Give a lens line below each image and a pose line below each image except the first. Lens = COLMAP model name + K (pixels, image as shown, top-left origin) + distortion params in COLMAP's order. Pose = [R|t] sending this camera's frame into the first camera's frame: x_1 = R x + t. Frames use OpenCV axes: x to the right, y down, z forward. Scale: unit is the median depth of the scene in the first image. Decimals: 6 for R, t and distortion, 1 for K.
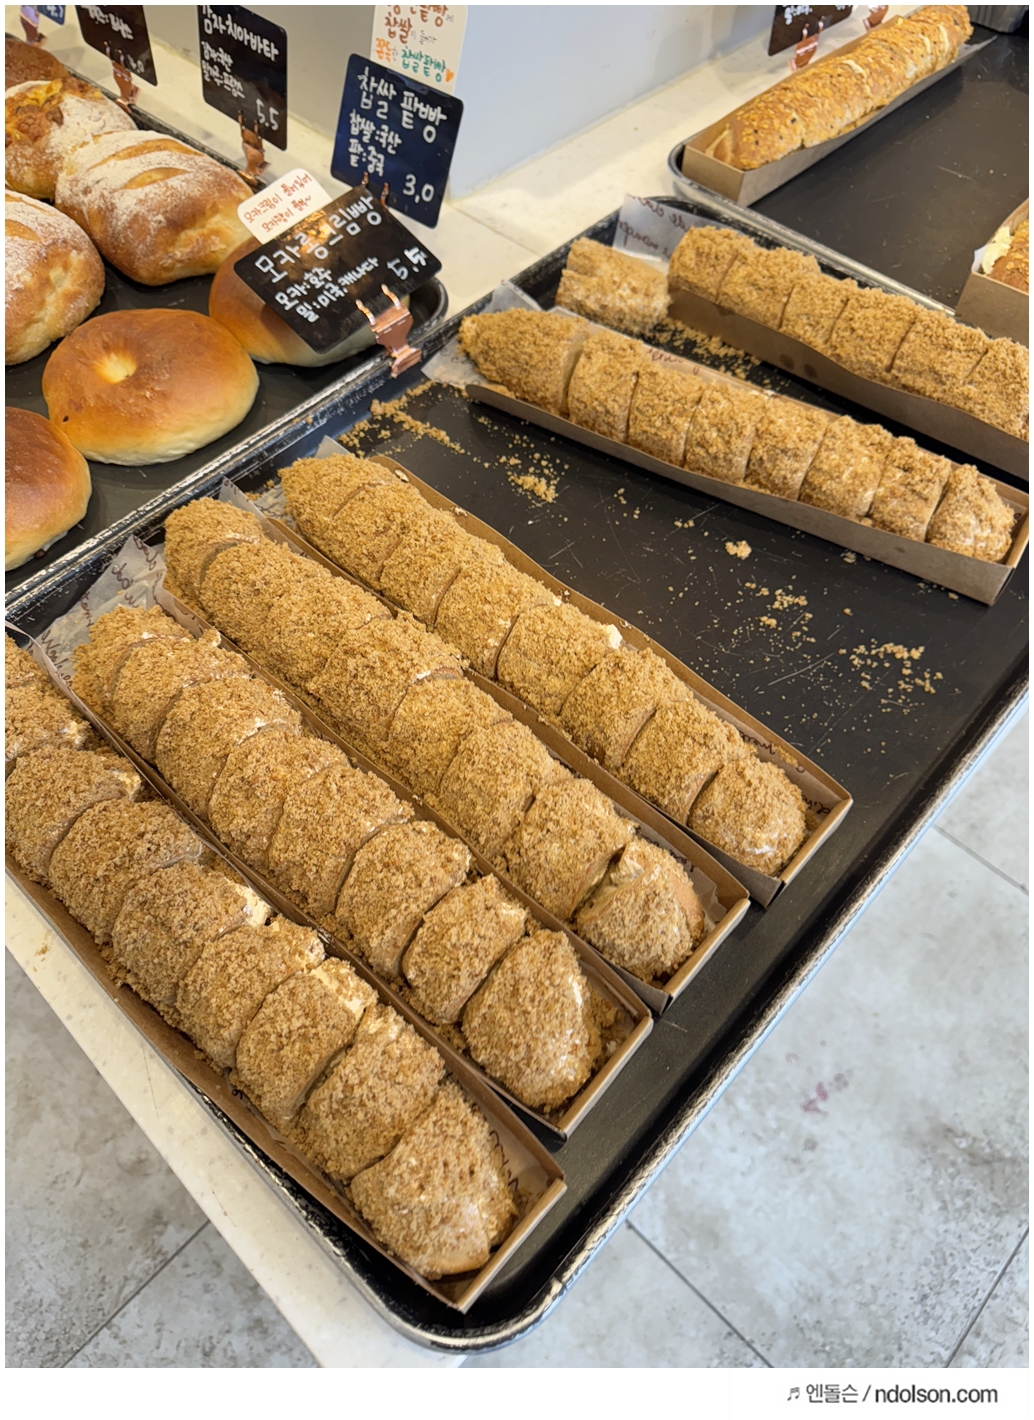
lens RADIAL K [[1000.7, 0, 505.8], [0, 1000.7, 708.3], [0, 0, 1]] dist [0.012375, -0.029511]
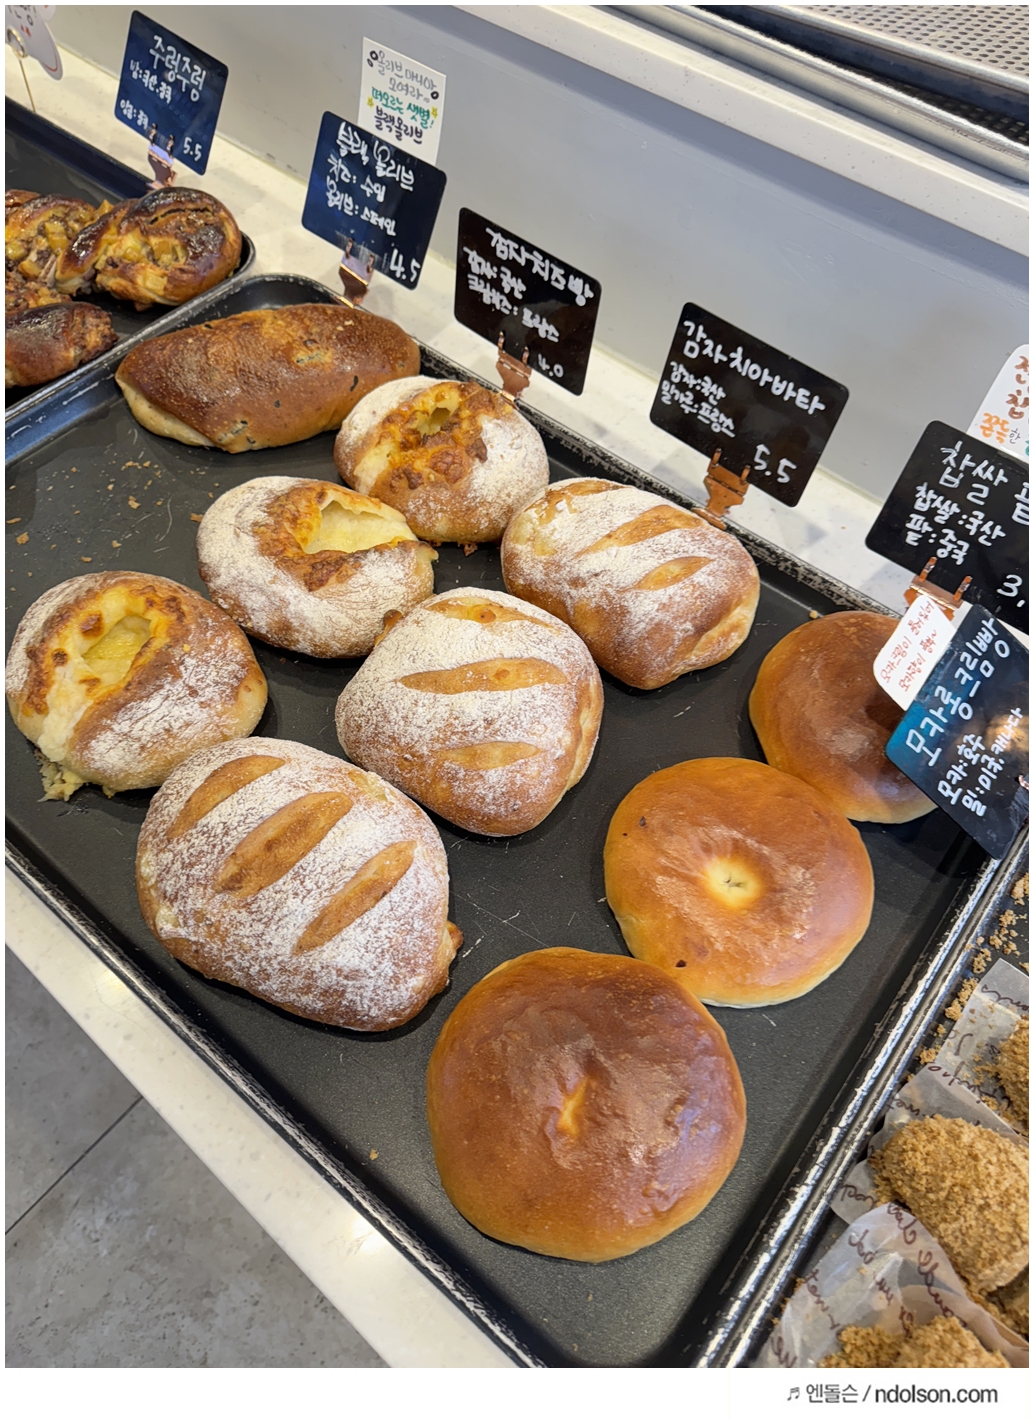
lens RADIAL K [[1000.7, 0, 513.7], [0, 1000.7, 706.0], [0, 0, 1]] dist [0.012375, -0.029511]
pose [[0.995632, -0.042207, 0.083275, -0.561506], [0.041145, 0.999049, 0.014430, -0.453869], [-0.083805, -0.010941, 0.996422, 0.234900]]
